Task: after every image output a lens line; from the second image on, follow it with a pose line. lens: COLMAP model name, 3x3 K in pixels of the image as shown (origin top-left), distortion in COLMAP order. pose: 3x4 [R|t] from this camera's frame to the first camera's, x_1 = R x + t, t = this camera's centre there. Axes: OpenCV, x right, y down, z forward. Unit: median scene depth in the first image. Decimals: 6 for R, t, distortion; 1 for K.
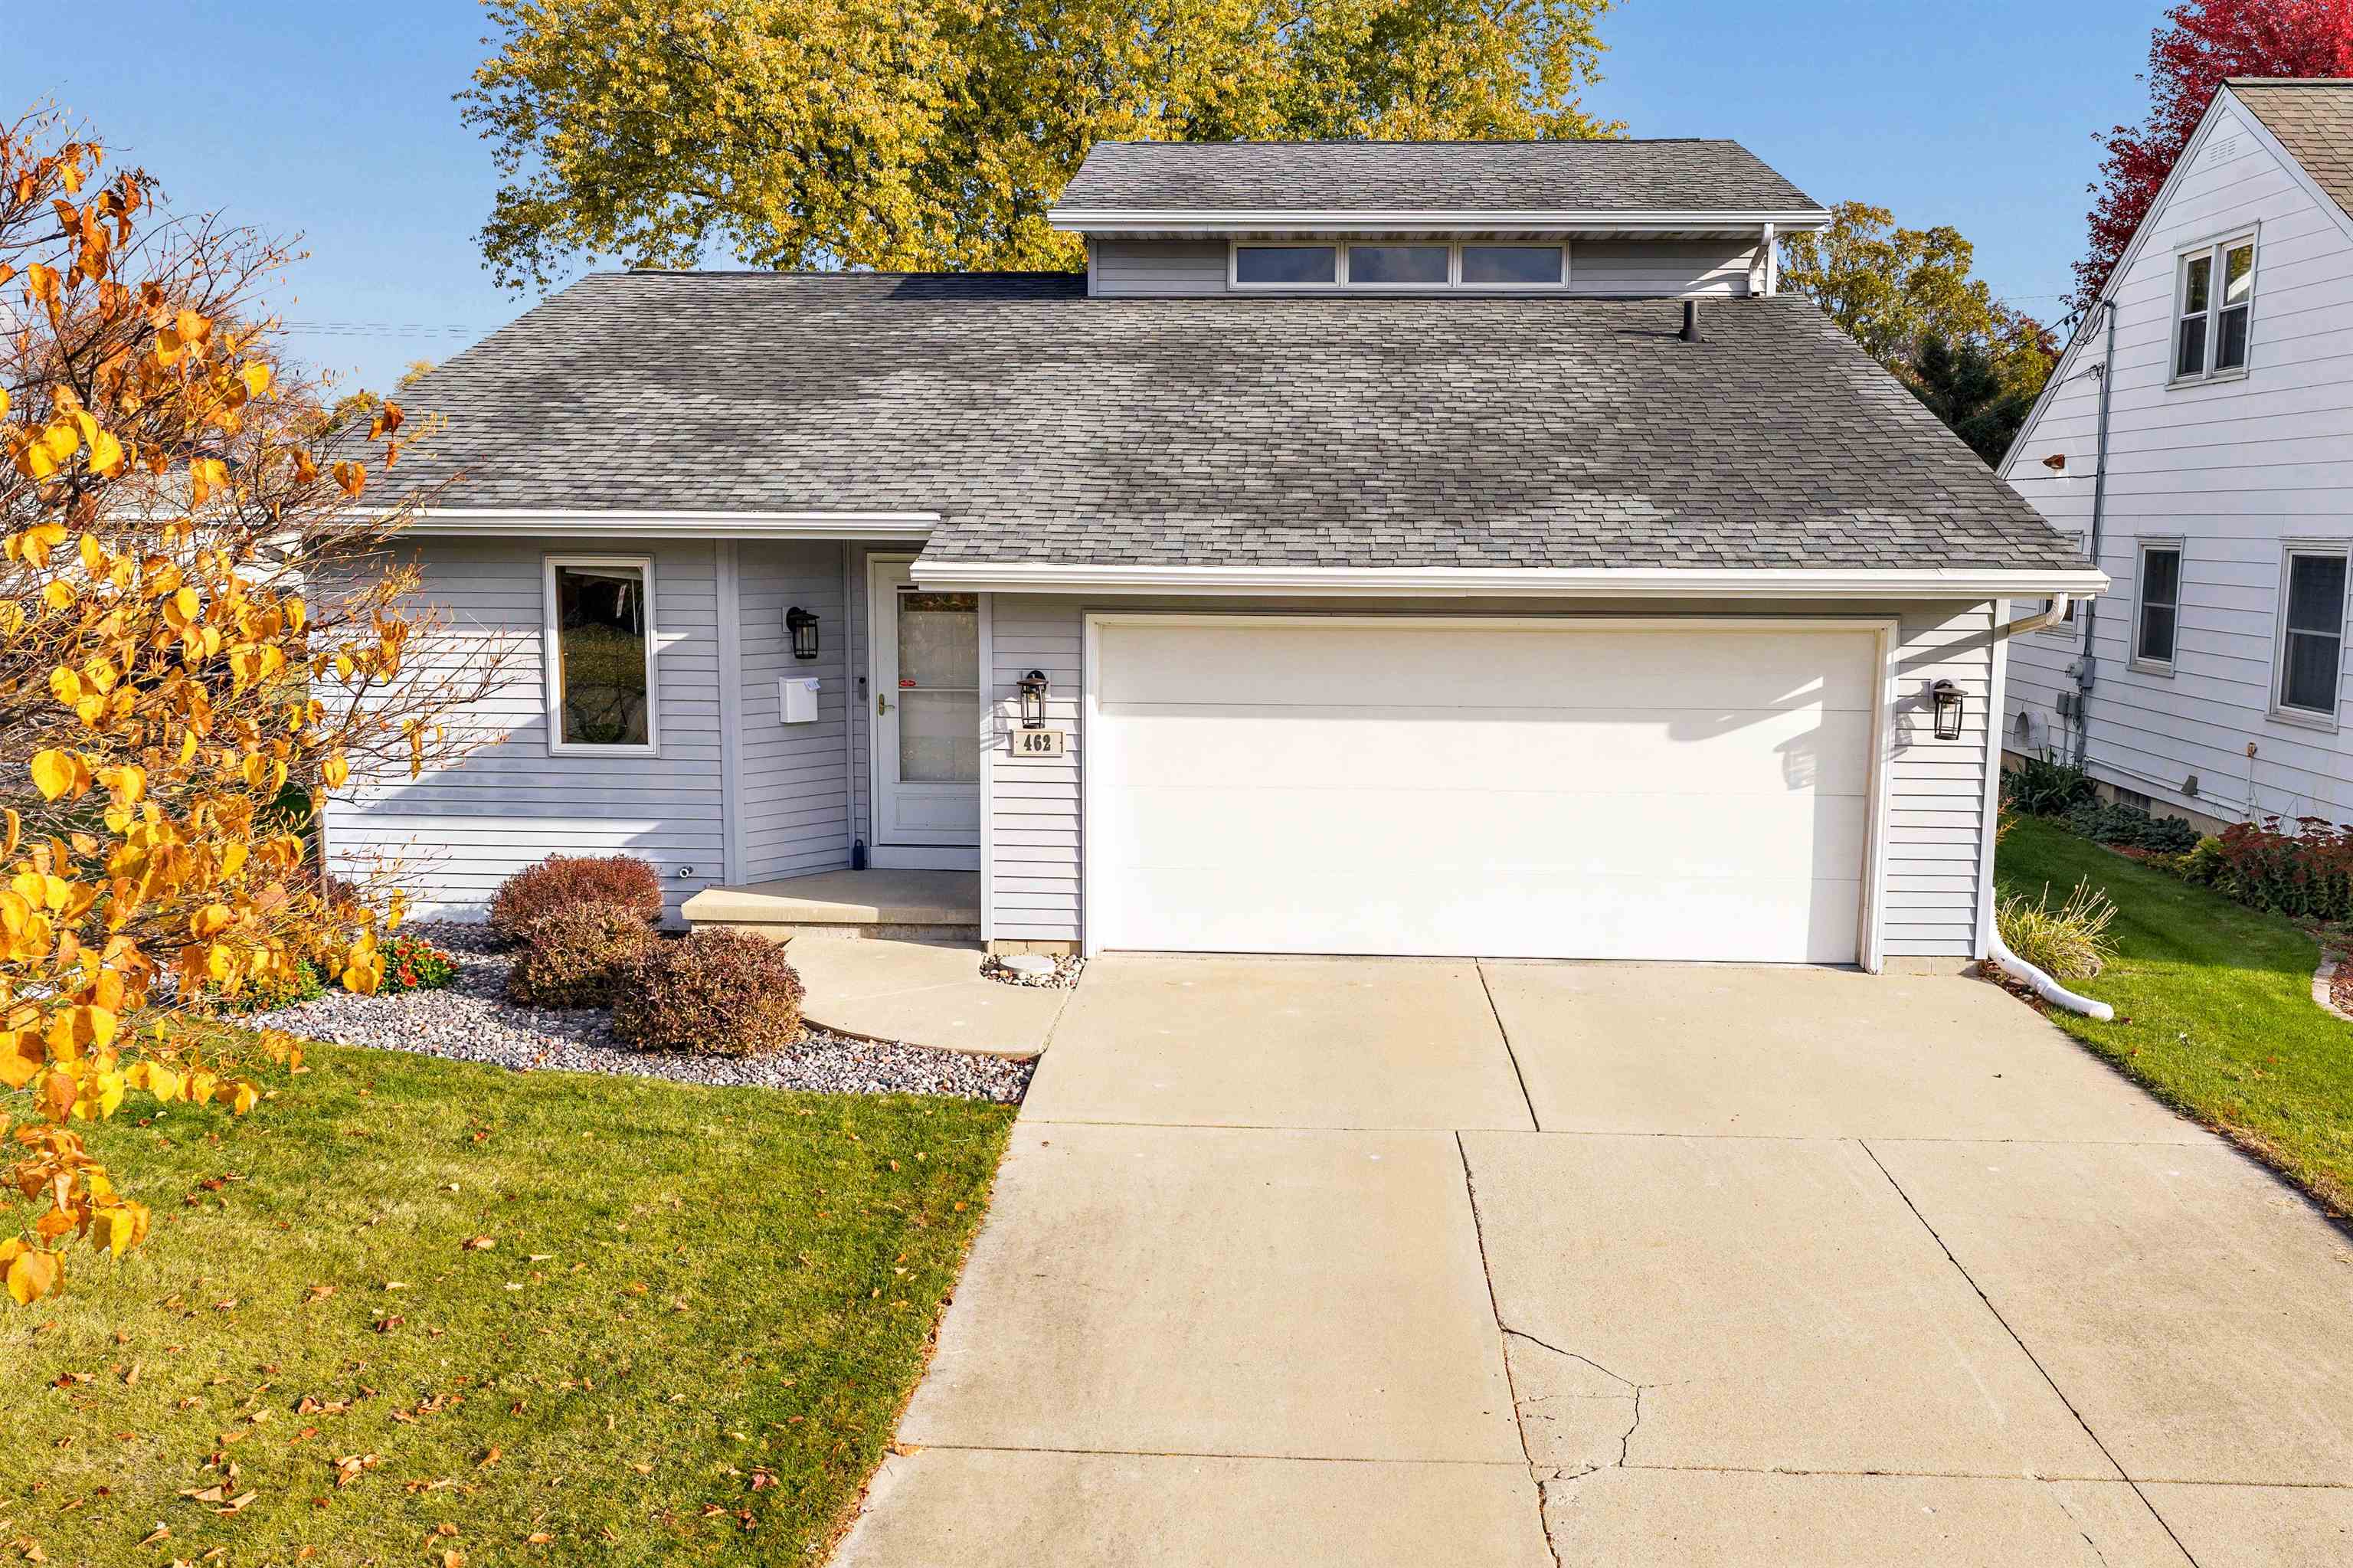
lens RADIAL K [[1964.1, 0, 1179.5], [0, 1964.1, 799.3], [0, 0, 1]] dist [0.001476, -0.015154]
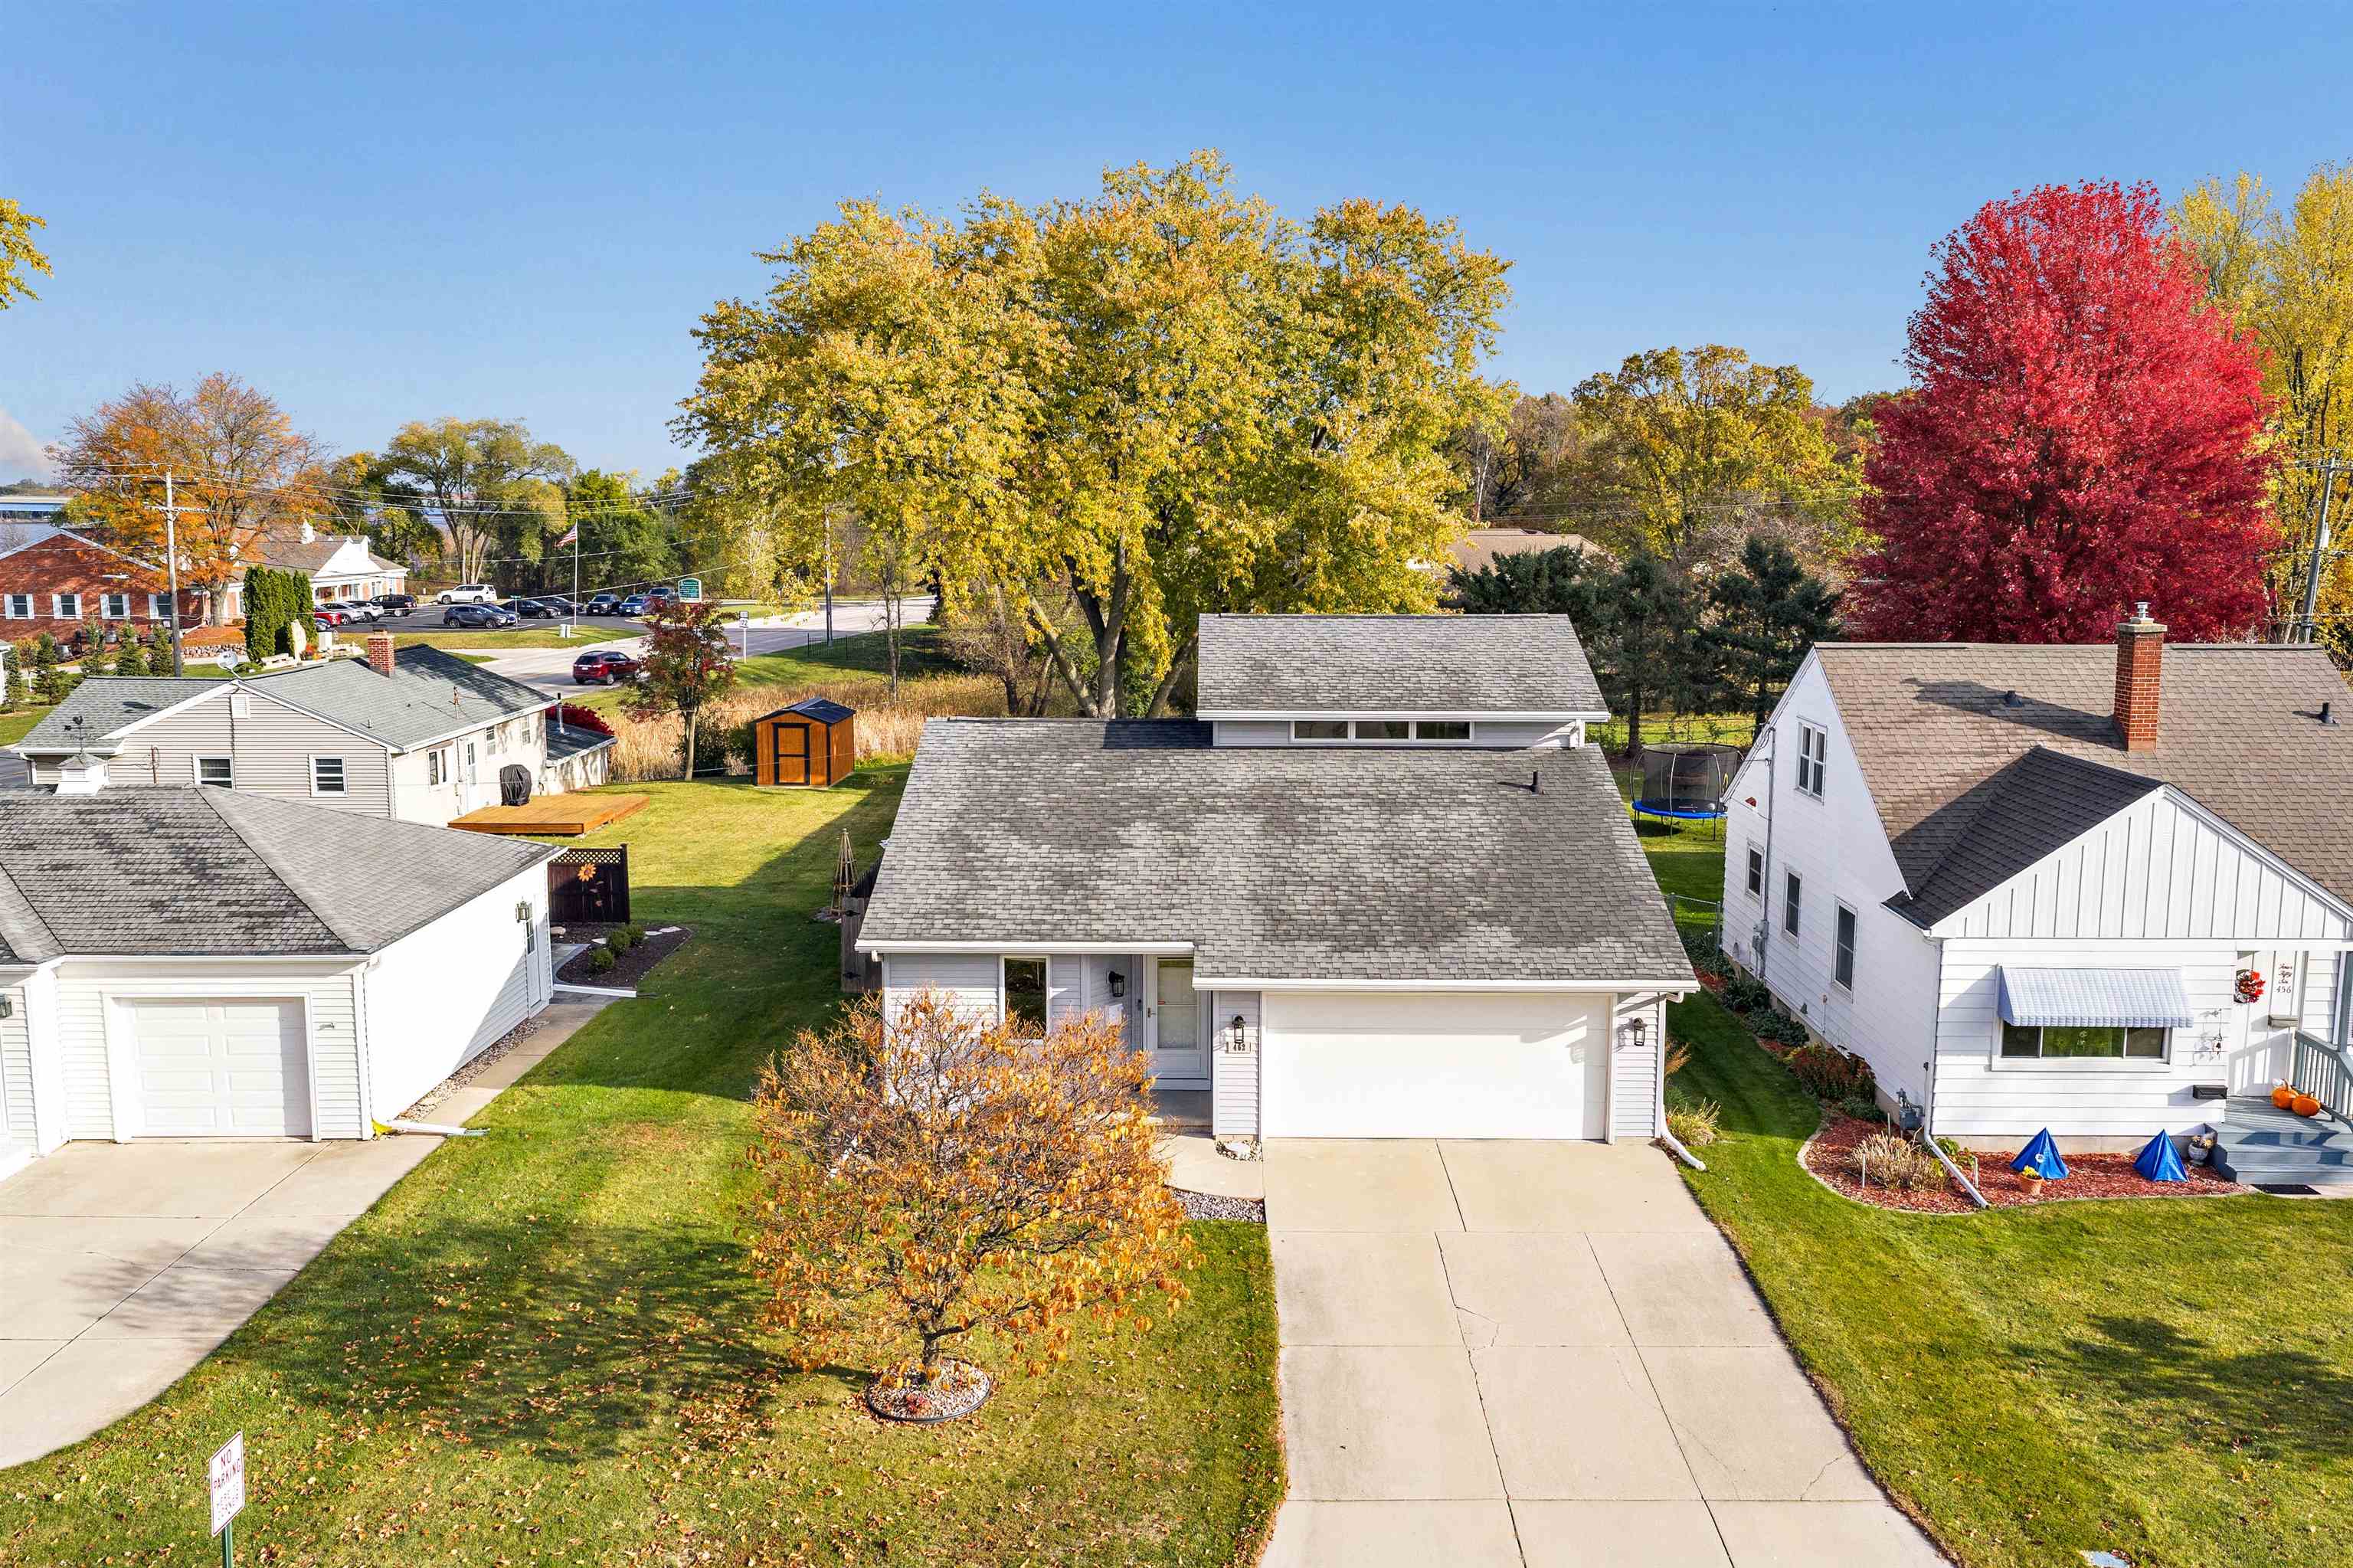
lens RADIAL K [[1964.1, 0, 1173.5], [0, 1964.1, 770.4], [0, 0, 1]] dist [0.001476, -0.015154]
pose [[0.999149, -0.012647, 0.039258, -0.225790], [0.012787, 0.999913, -0.003333, -0.329448], [-0.039213, 0.003833, 0.999224, -1.200172]]
